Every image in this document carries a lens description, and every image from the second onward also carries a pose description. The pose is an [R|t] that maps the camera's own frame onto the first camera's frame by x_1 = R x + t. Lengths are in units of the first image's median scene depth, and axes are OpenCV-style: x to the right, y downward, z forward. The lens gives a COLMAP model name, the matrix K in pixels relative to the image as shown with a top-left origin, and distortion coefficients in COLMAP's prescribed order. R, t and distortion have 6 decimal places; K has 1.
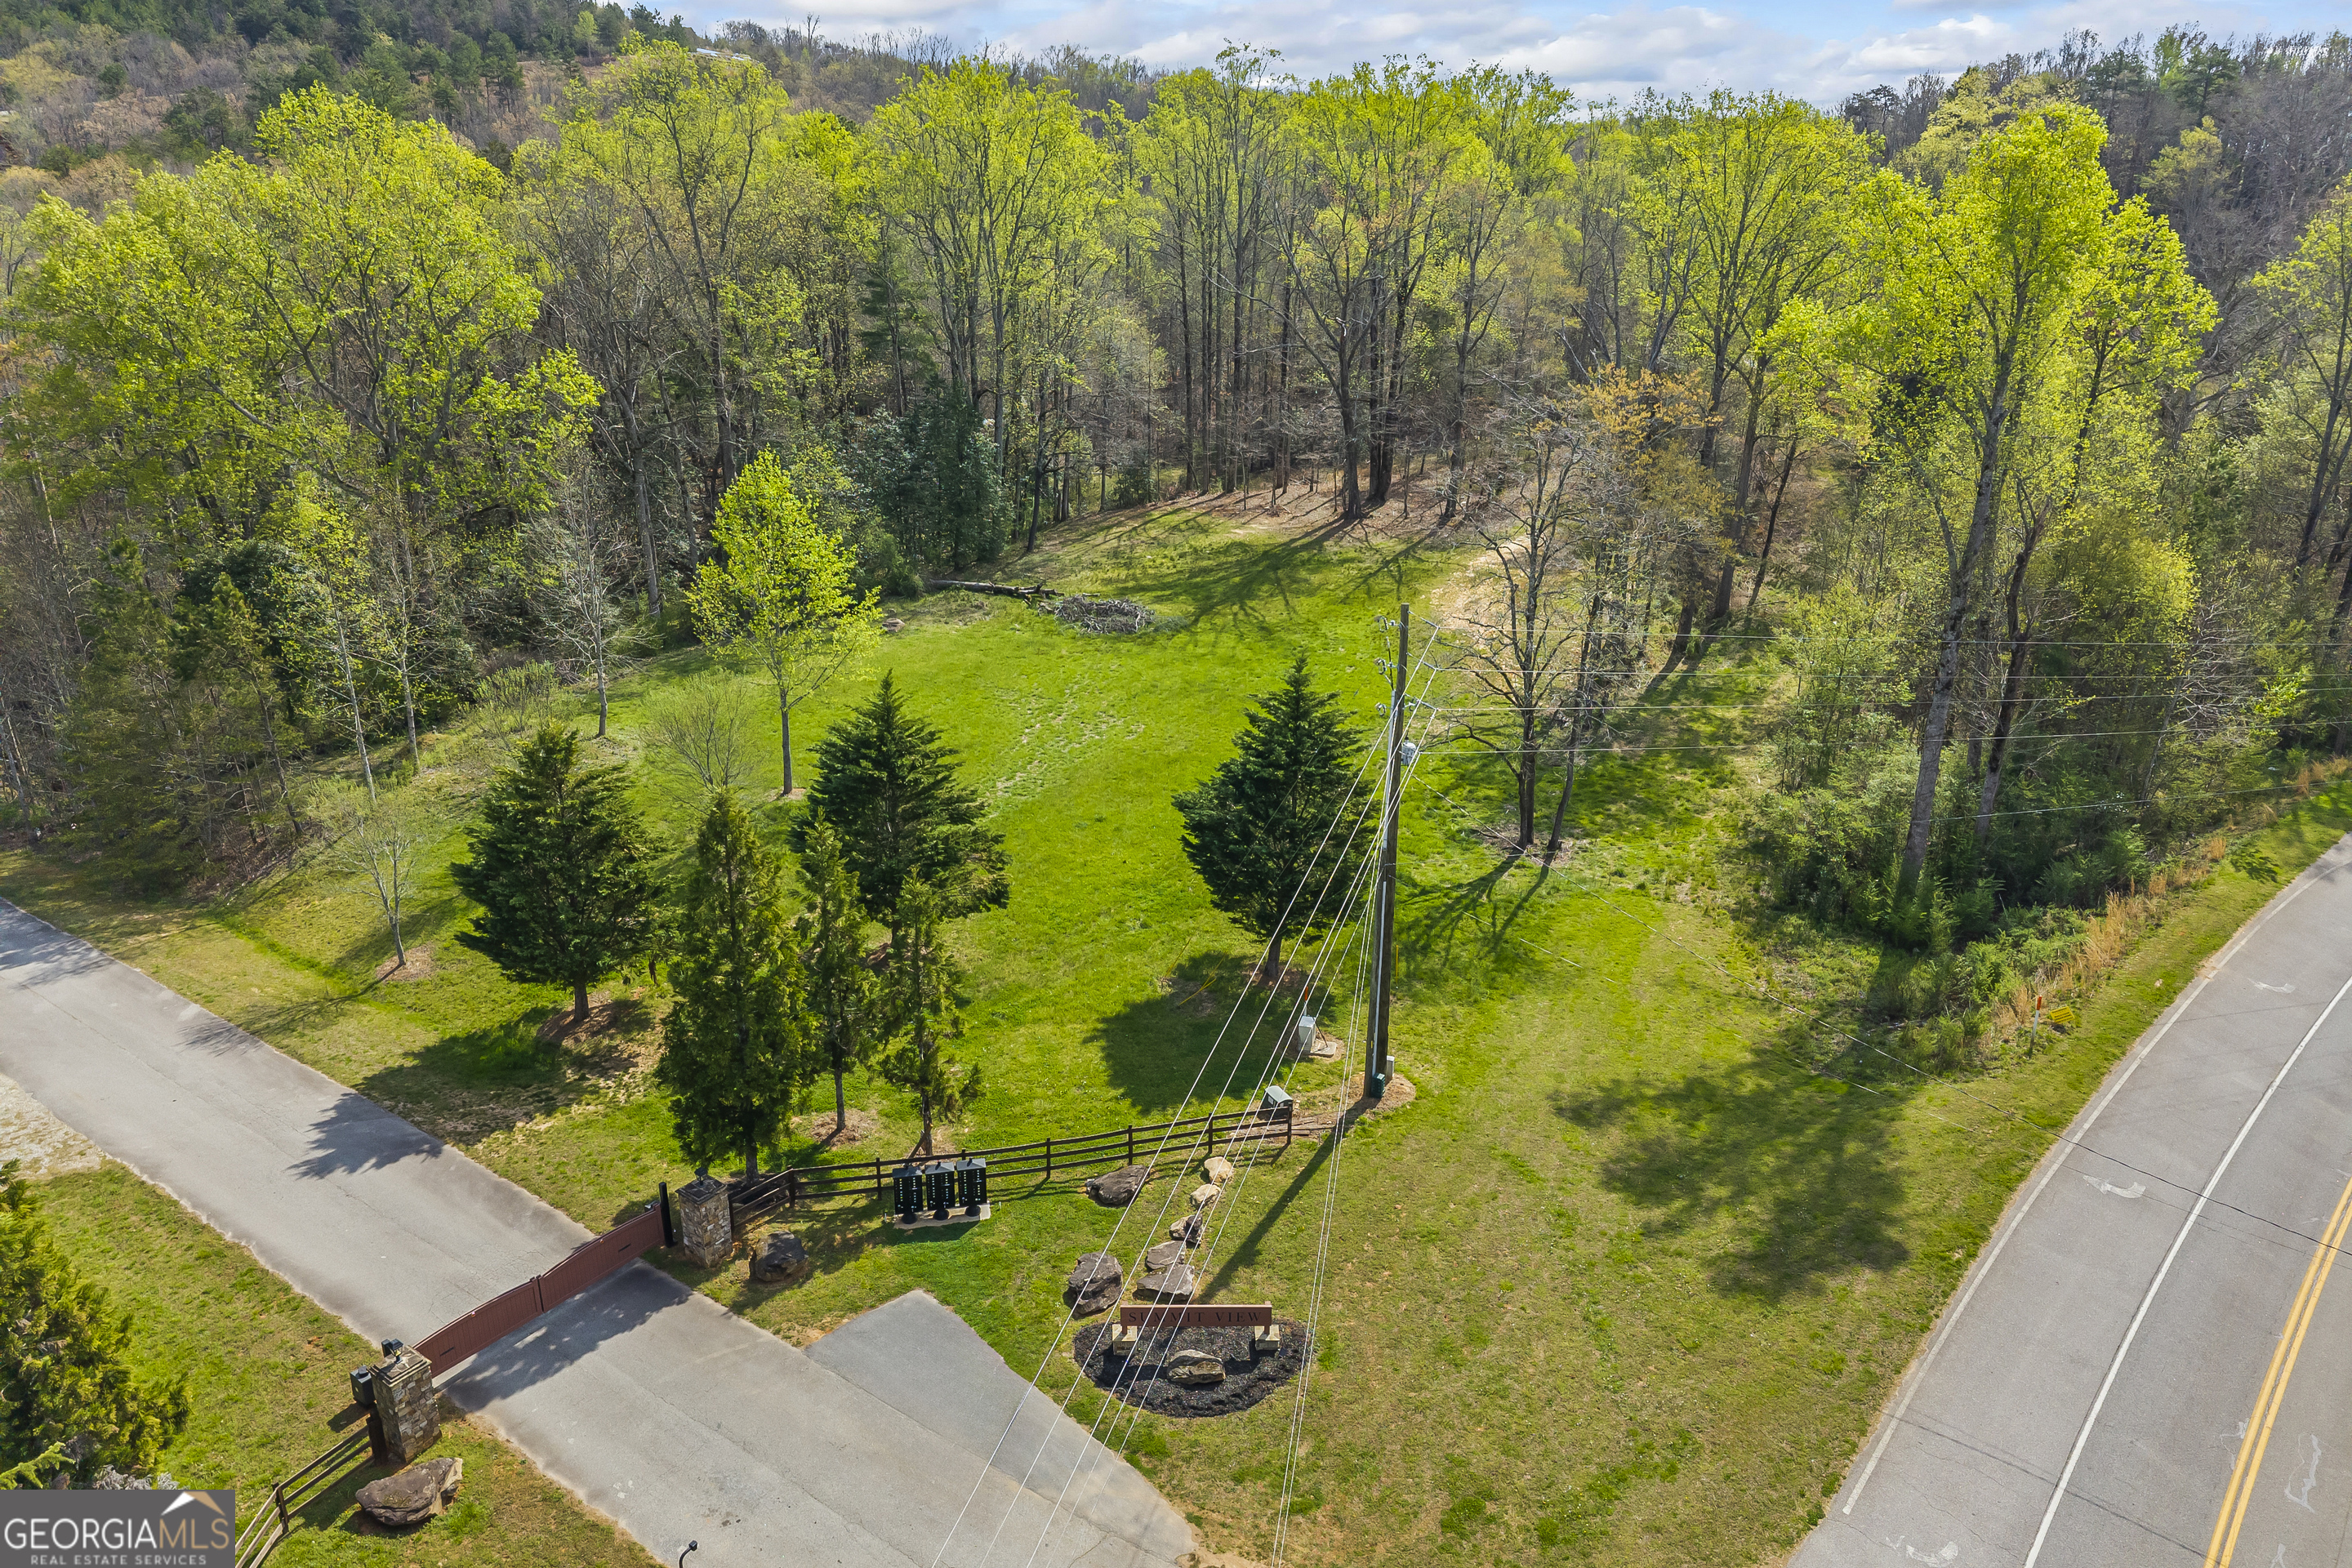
lens RADIAL K [[1568.6, 0, 1175.2], [0, 1568.6, 787.7], [0, 0, 1]] dist [0.027775, -0.027496]
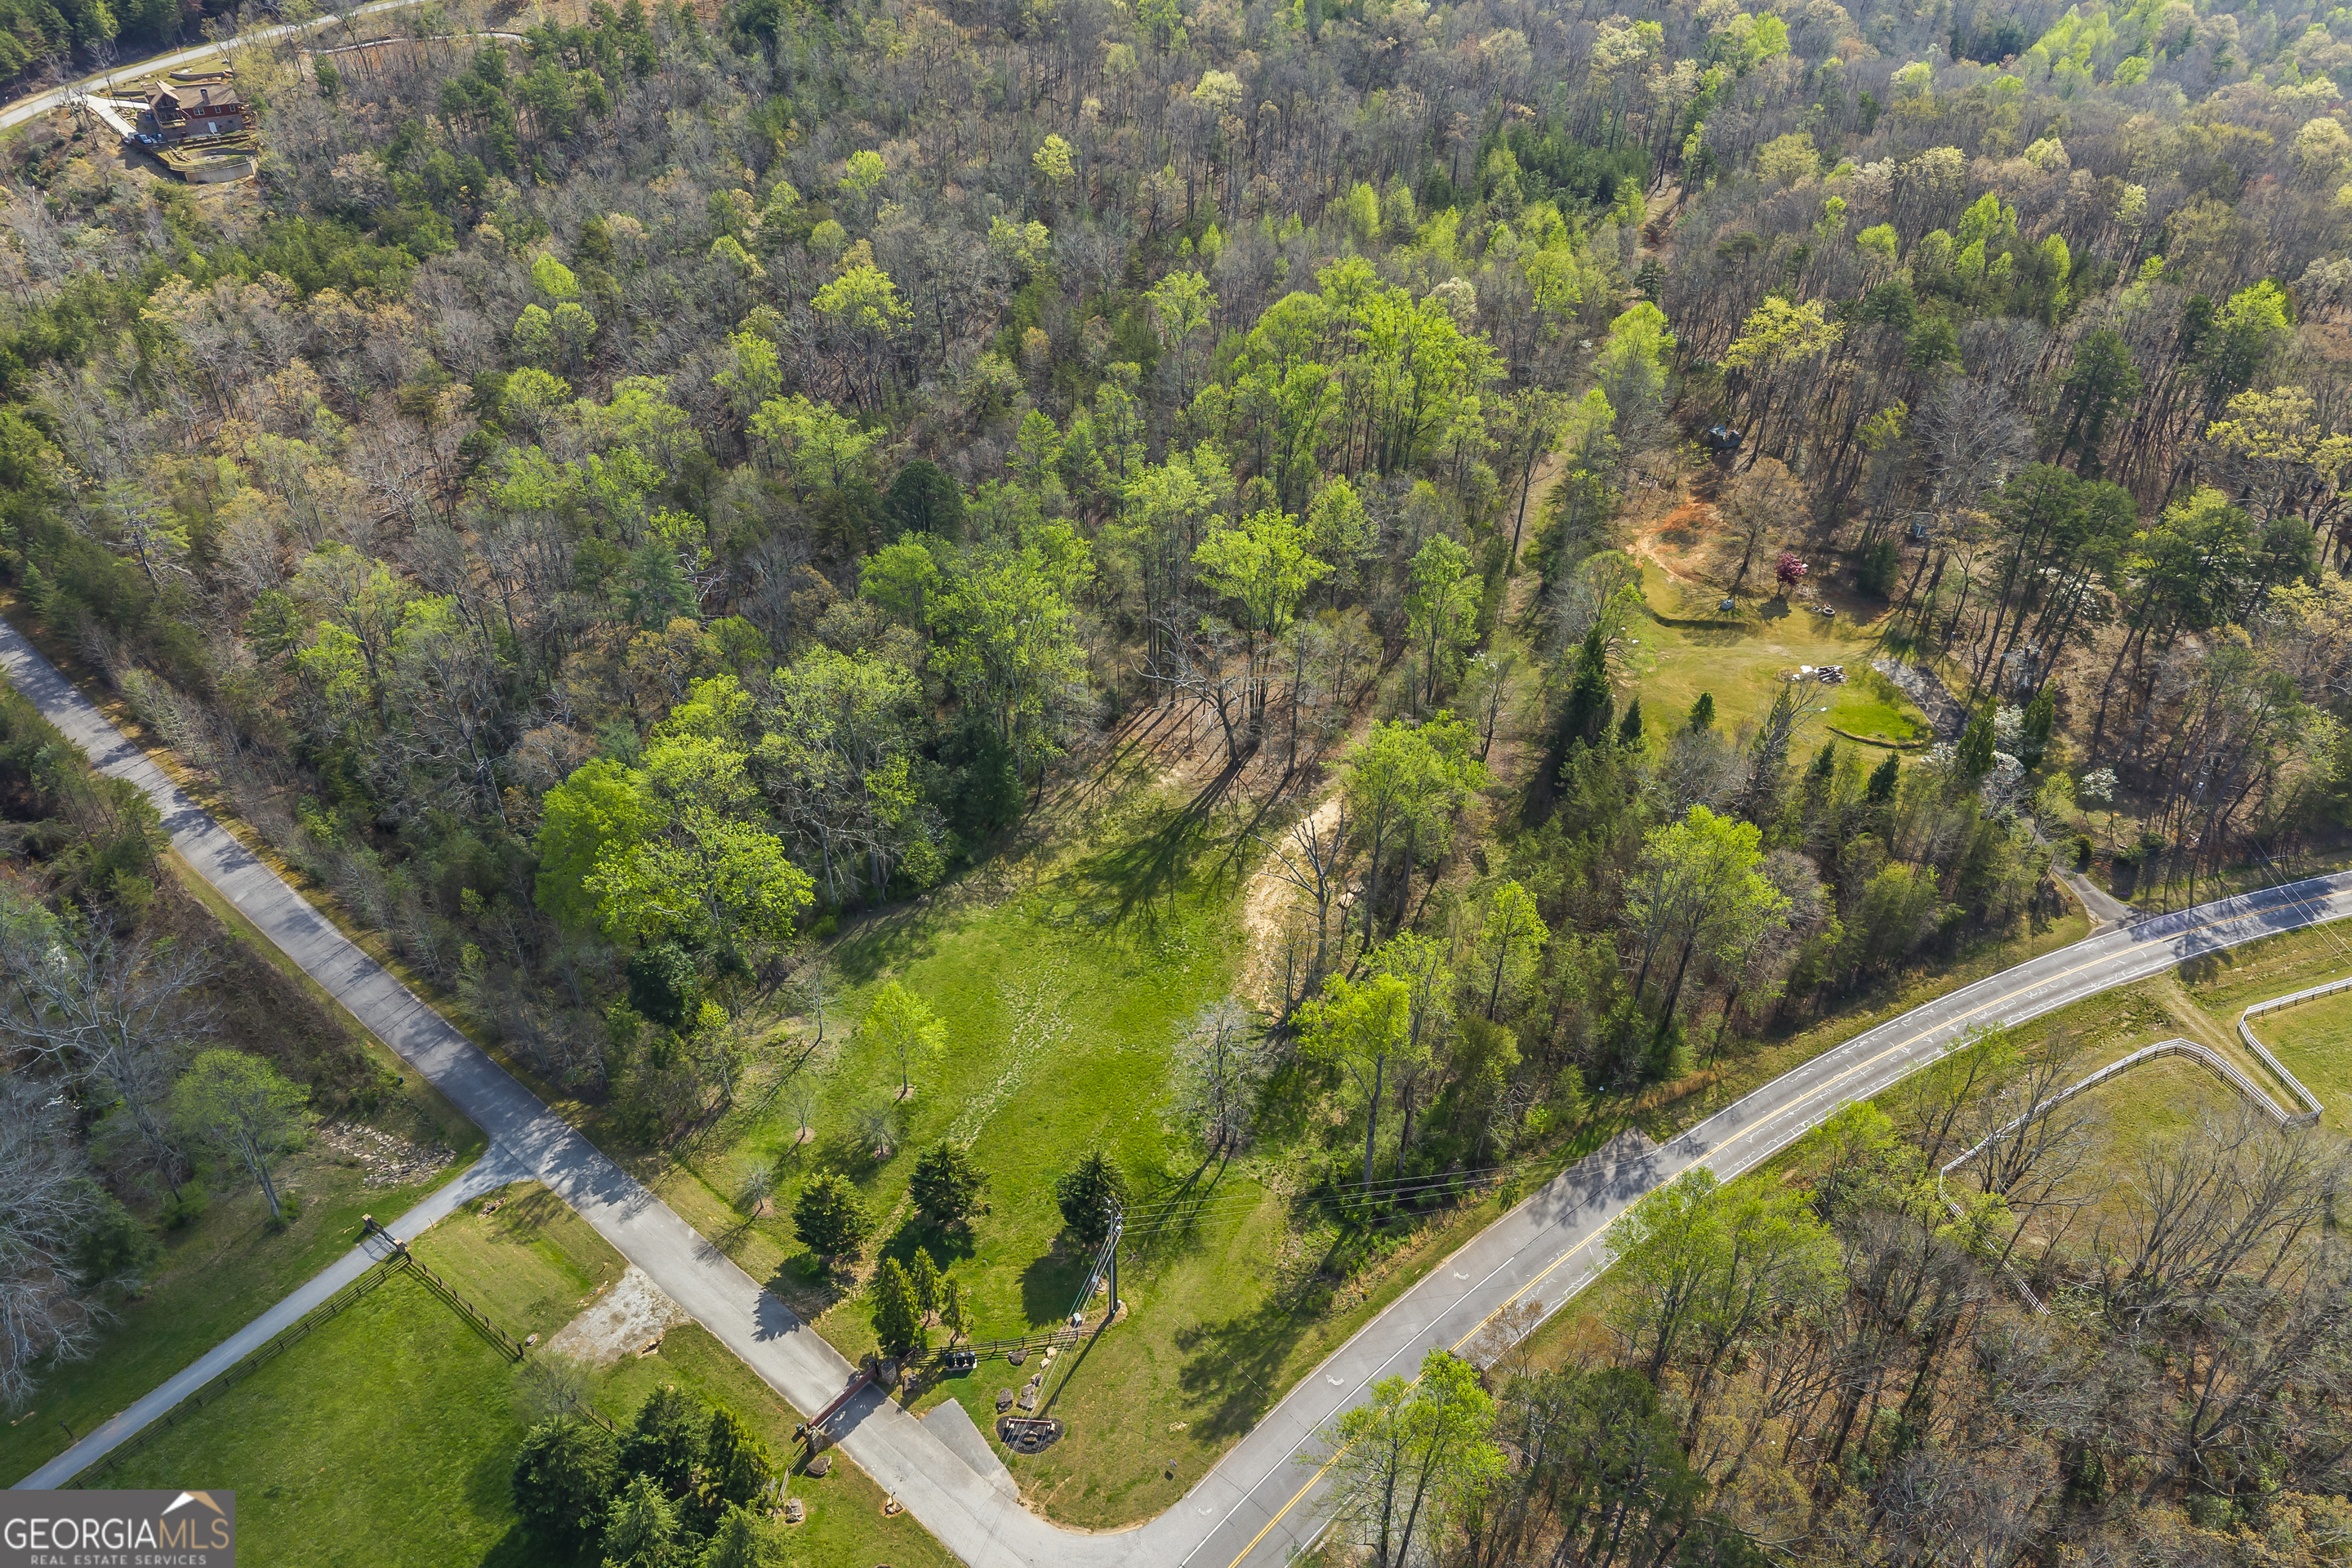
lens RADIAL K [[1568.6, 0, 1176.5], [0, 1568.6, 777.4], [0, 0, 1]] dist [0.027775, -0.027496]
pose [[0.997770, 0.044265, -0.049965, 0.364044], [-0.029310, 0.963012, 0.267858, -1.618065], [0.059974, -0.265797, 0.962162, -1.597670]]
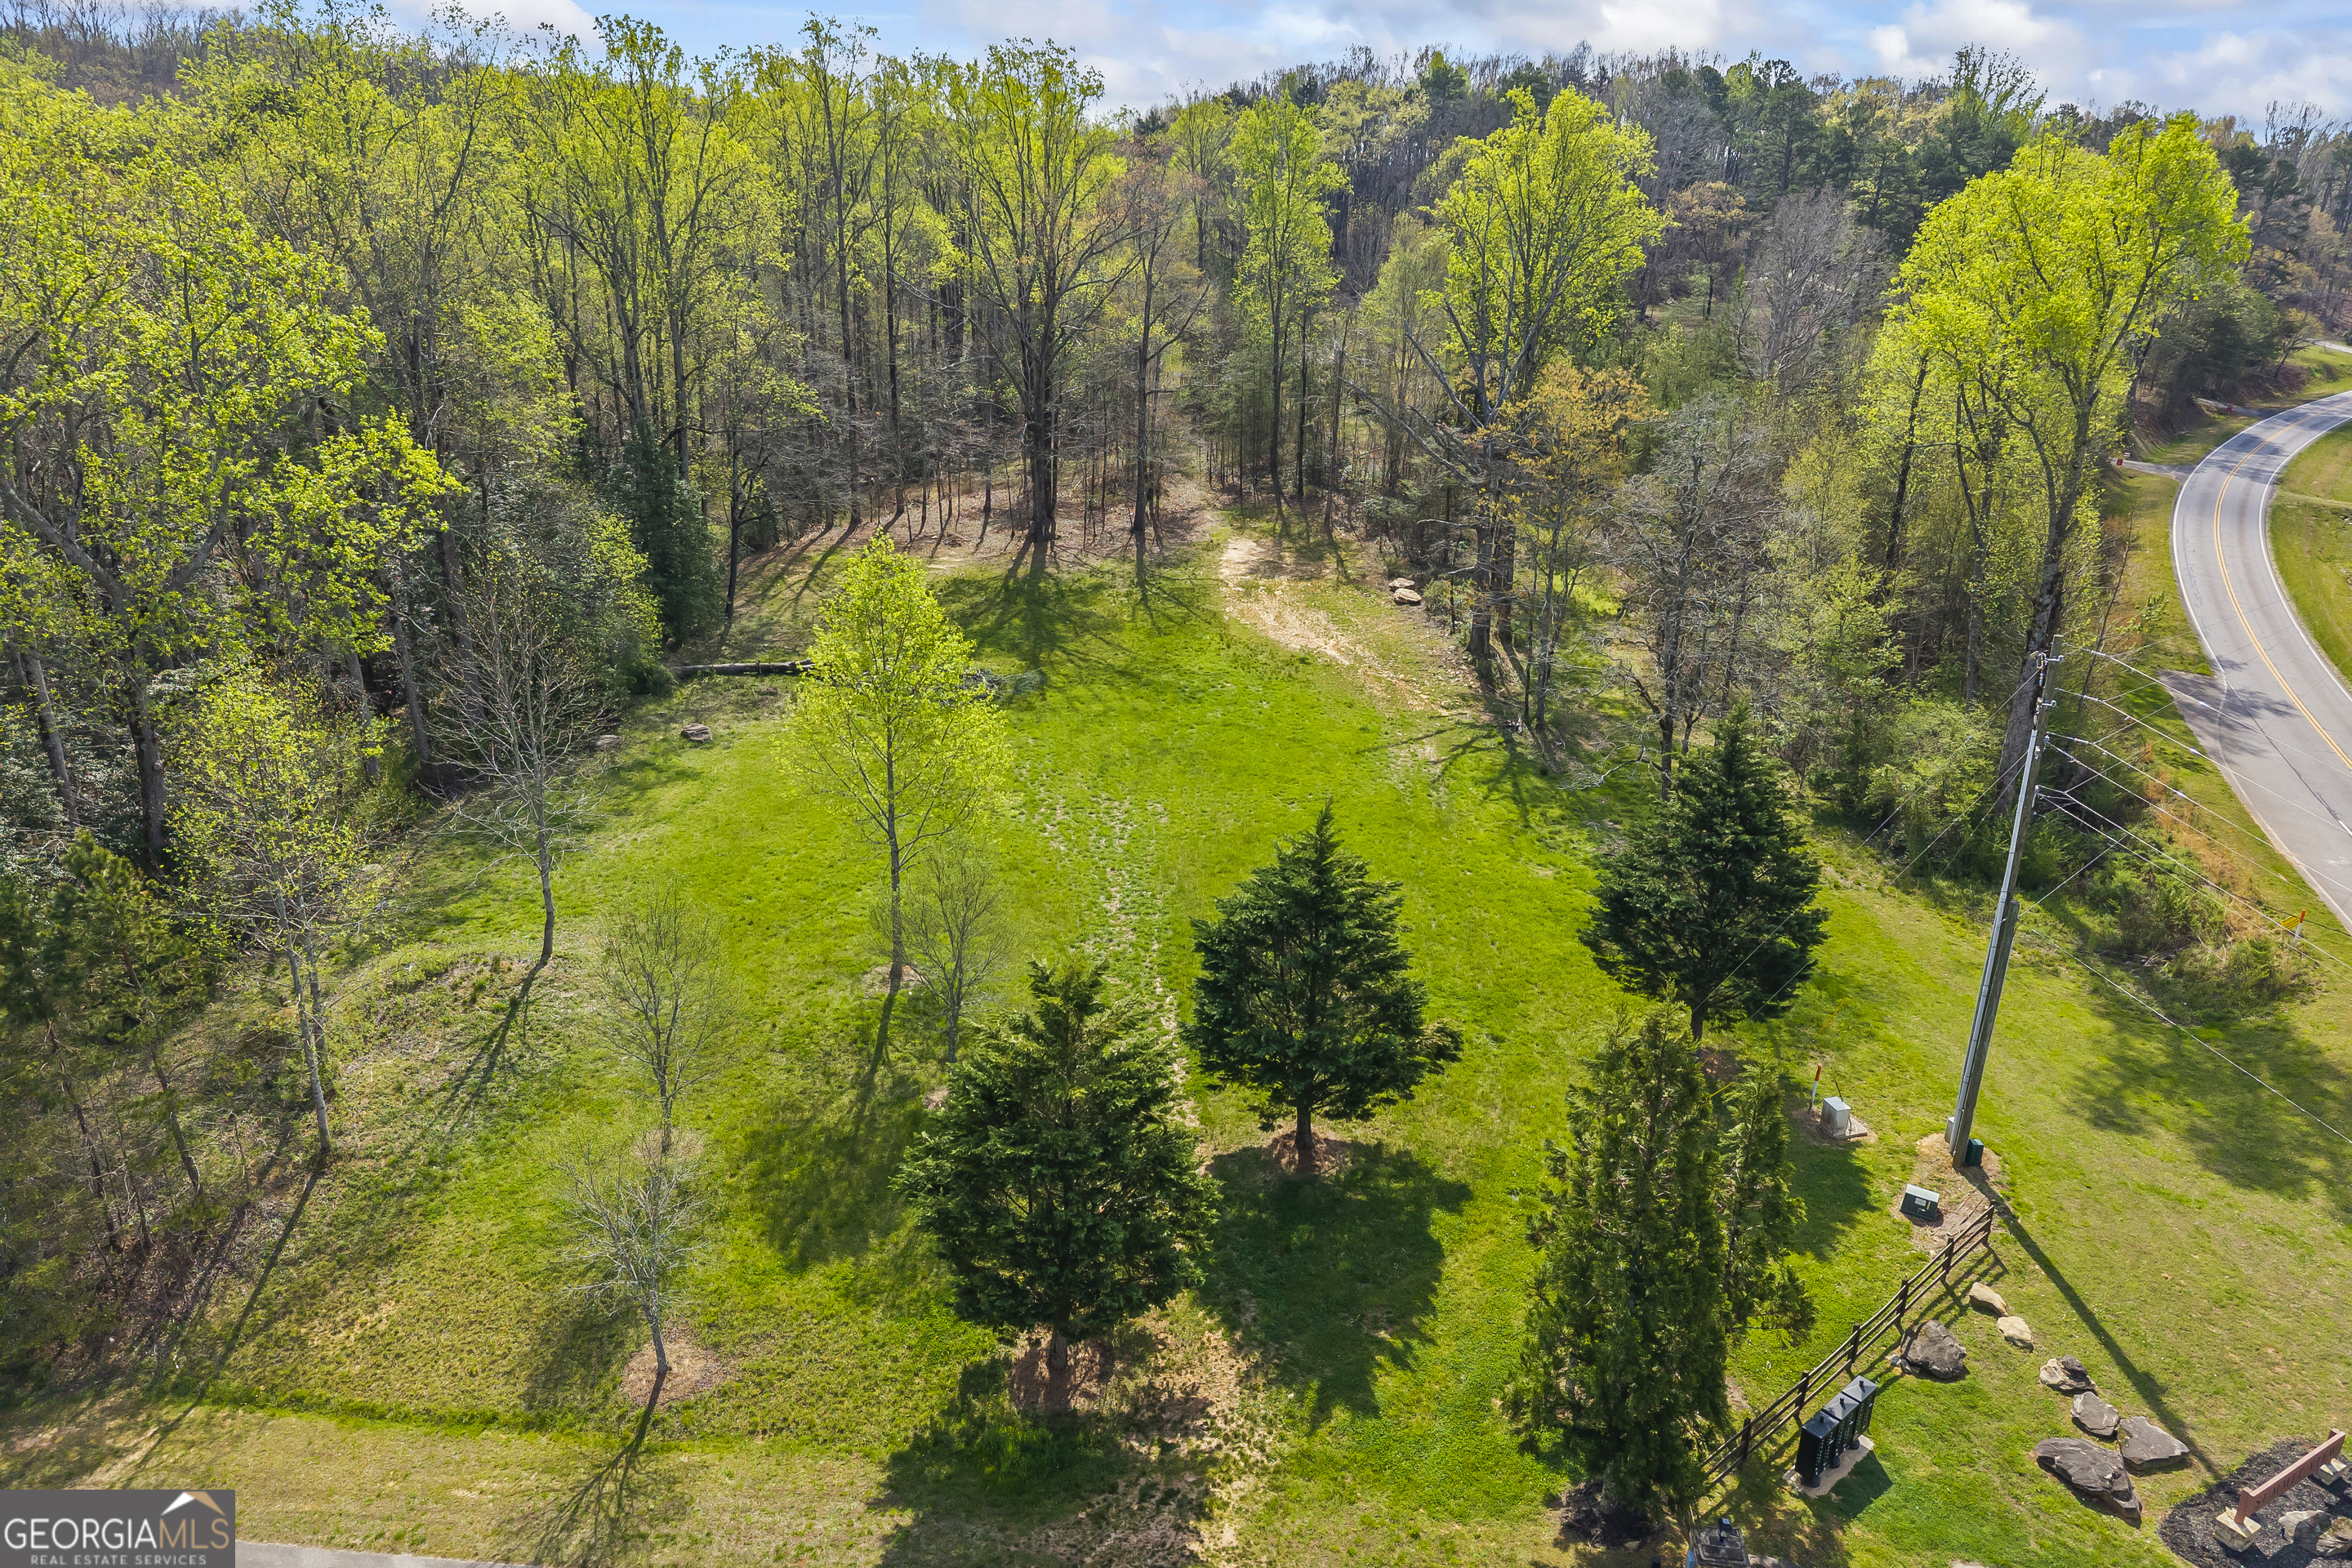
lens RADIAL K [[1568.6, 0, 1178.7], [0, 1568.6, 782.9], [0, 0, 1]] dist [0.027775, -0.027496]
pose [[0.873582, -0.168858, 0.456445, -0.704529], [0.167992, 0.984858, 0.042822, -0.150763], [-0.456764, 0.039270, 0.888721, 0.393106]]
